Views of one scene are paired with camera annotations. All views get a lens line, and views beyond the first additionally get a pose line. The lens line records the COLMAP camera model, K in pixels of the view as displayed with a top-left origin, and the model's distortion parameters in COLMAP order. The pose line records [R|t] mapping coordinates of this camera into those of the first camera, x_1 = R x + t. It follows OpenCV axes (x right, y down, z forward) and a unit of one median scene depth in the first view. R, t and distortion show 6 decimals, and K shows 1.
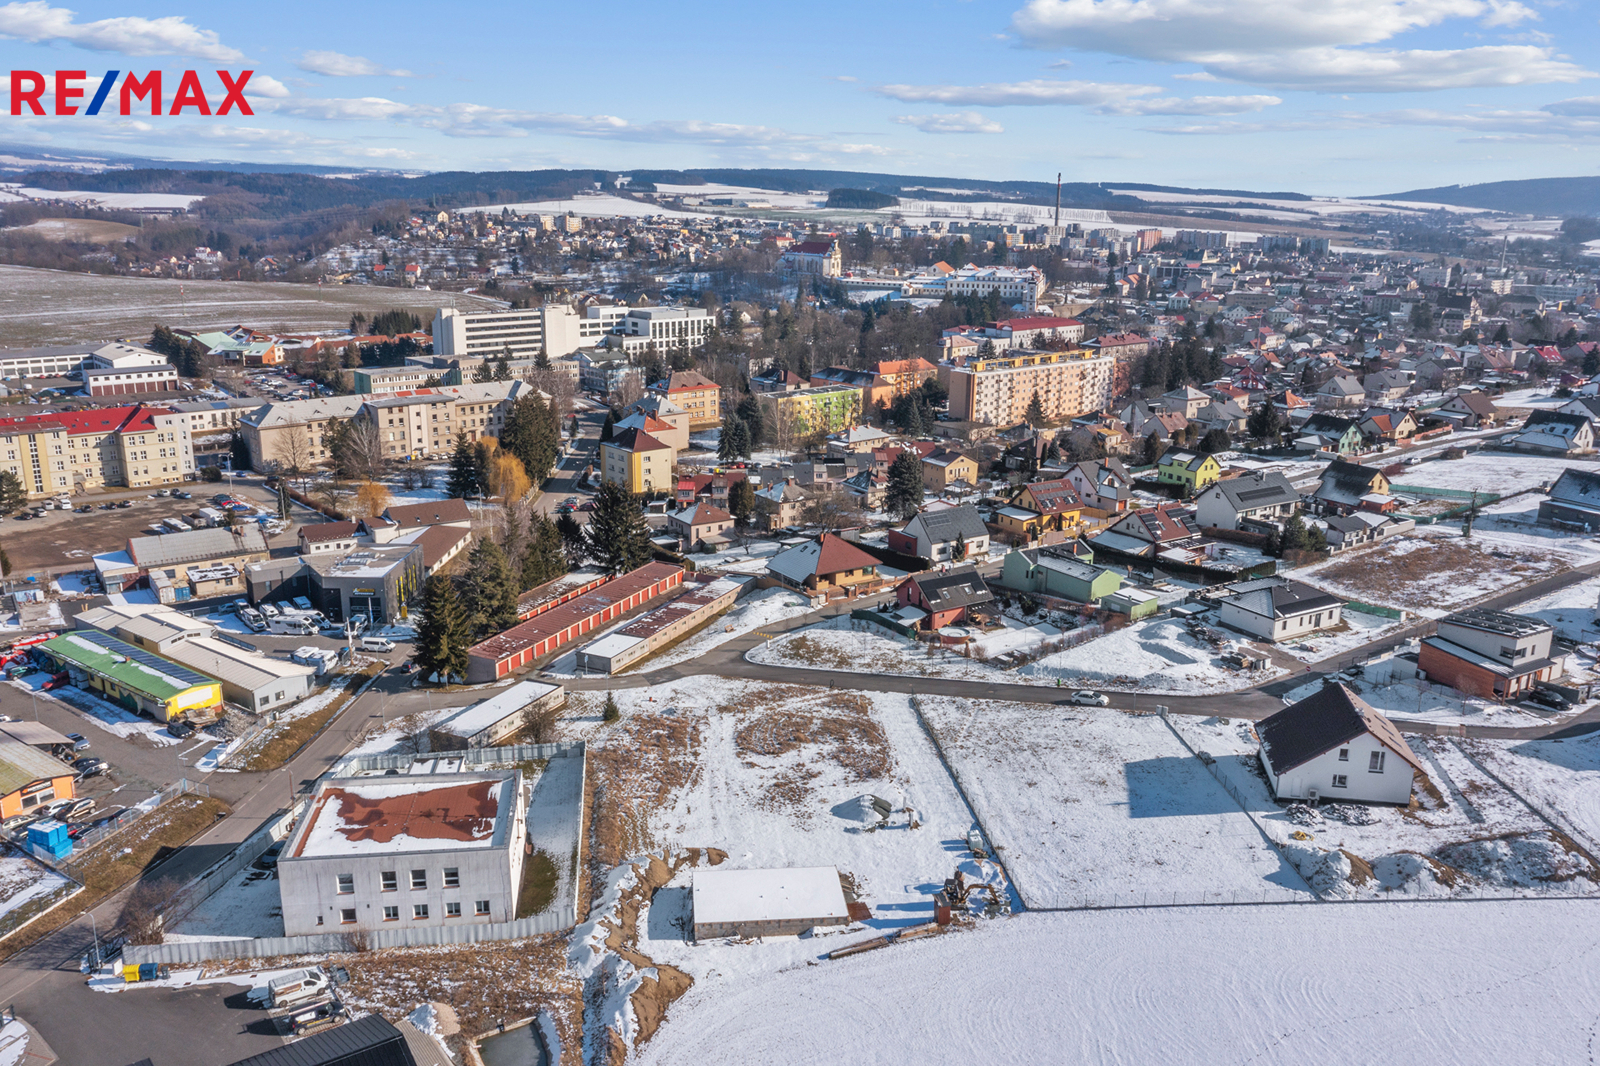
lens RADIAL K [[1318.6, 0, 795.4], [0, 1318.6, 541.3], [0, 0, 1]] dist [-0.023544, 0.010459]
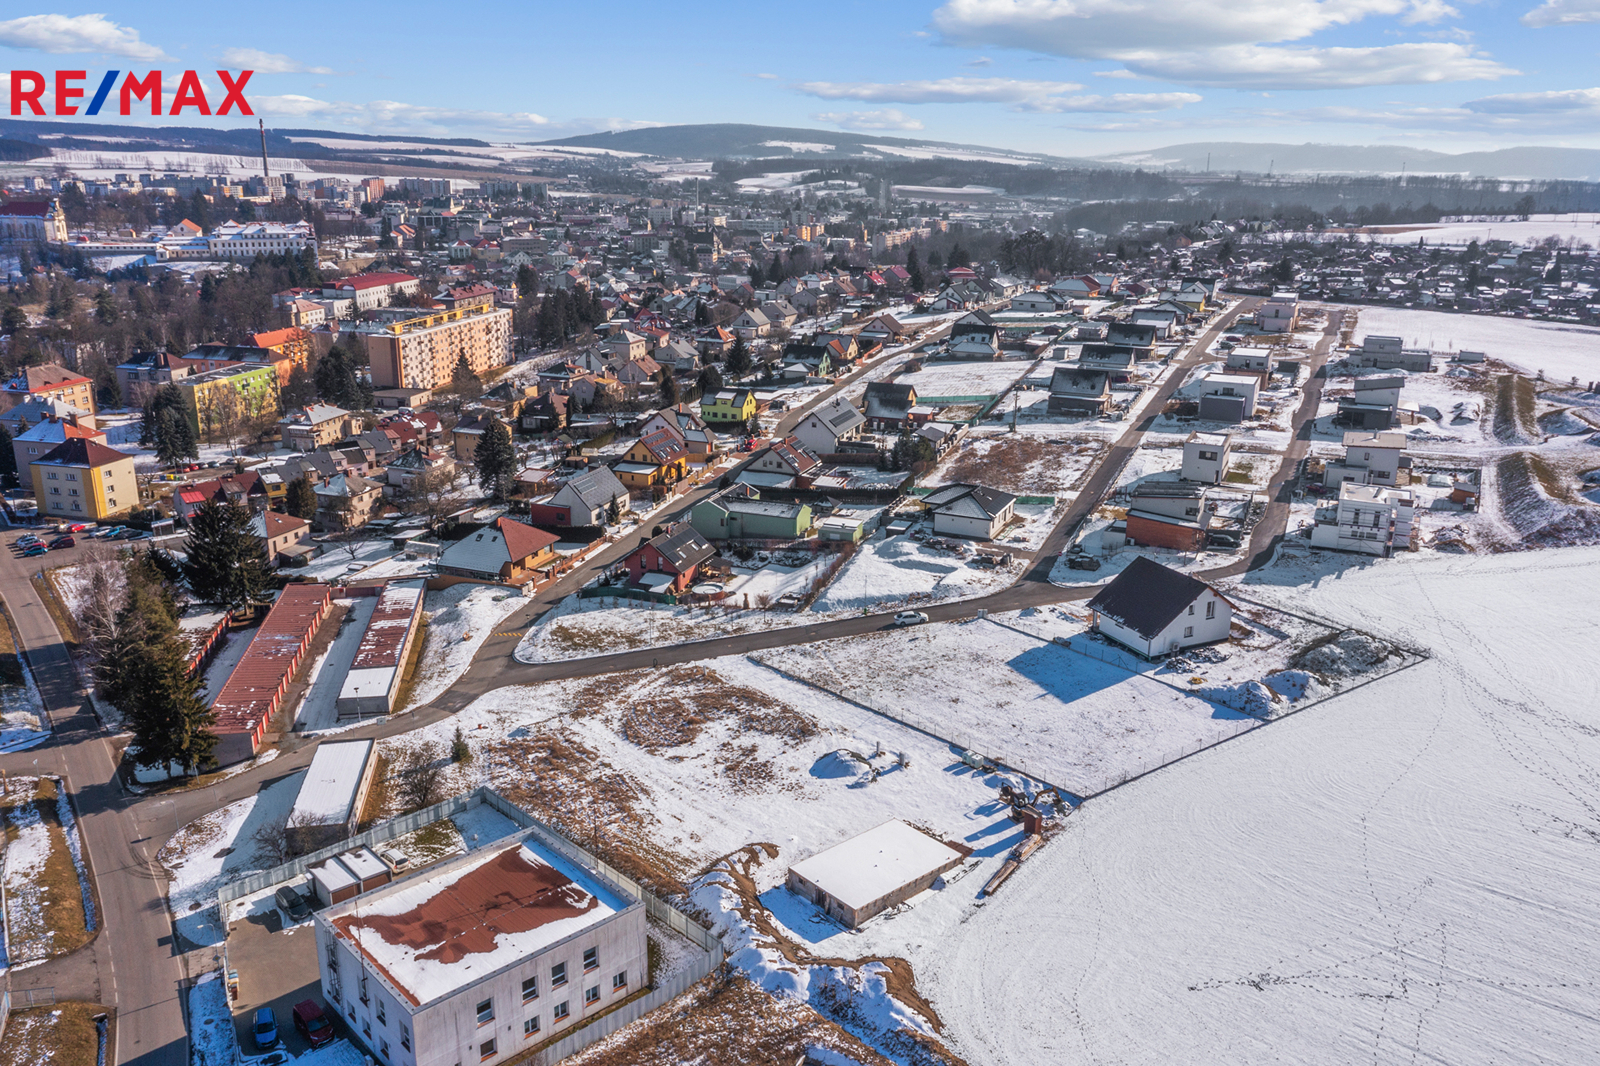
lens RADIAL K [[1318.6, 0, 796.9], [0, 1318.6, 525.9], [0, 0, 1]] dist [-0.023544, 0.010459]
pose [[0.801005, -0.167559, 0.574731, -0.287662], [0.151588, 0.985514, 0.076051, -0.032465], [-0.579148, 0.026205, 0.814801, 0.103841]]
